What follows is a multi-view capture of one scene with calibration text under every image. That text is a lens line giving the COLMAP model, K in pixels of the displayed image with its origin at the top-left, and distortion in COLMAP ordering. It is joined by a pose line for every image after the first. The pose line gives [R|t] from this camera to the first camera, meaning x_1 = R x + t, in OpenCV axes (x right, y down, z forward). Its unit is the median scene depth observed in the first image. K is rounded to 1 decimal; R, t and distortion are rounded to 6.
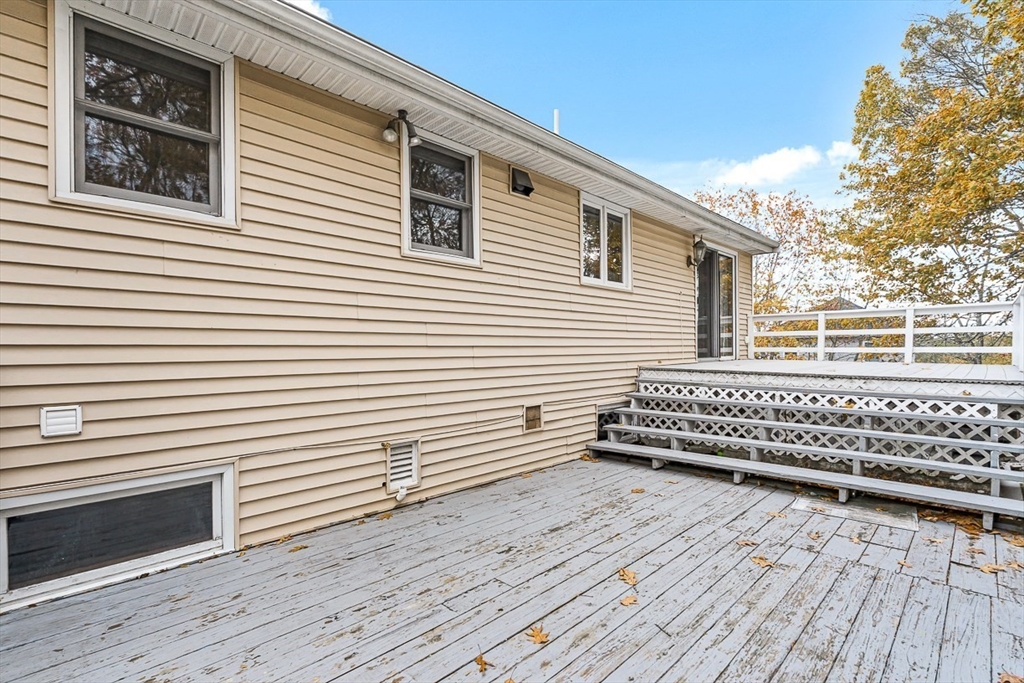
lens RADIAL K [[472.8, 0, 512.0], [0, 472.8, 341.5], [0, 0, 1]] dist [-0.000569, -0.000370]
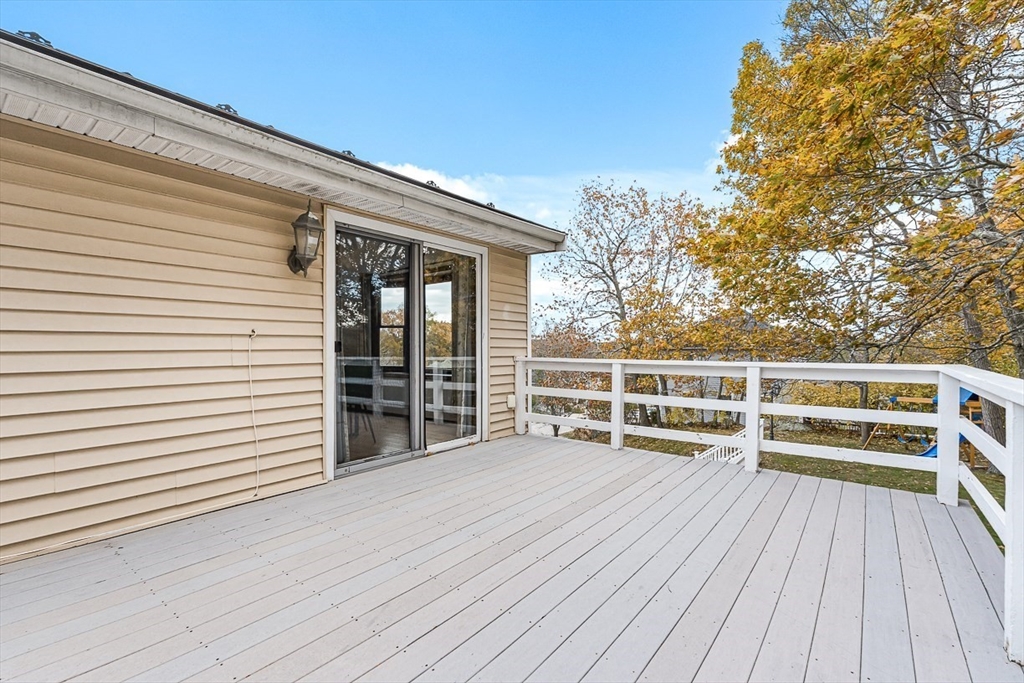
lens RADIAL K [[461.7, 0, 515.4], [0, 461.7, 328.4], [0, 0, 1]] dist [-0.001006, 0.000141]
pose [[0.991347, 0.007809, 0.131037, 0.360525], [-0.004622, 0.999686, -0.024612, -0.066248], [-0.131189, 0.023794, 0.991072, 0.368390]]
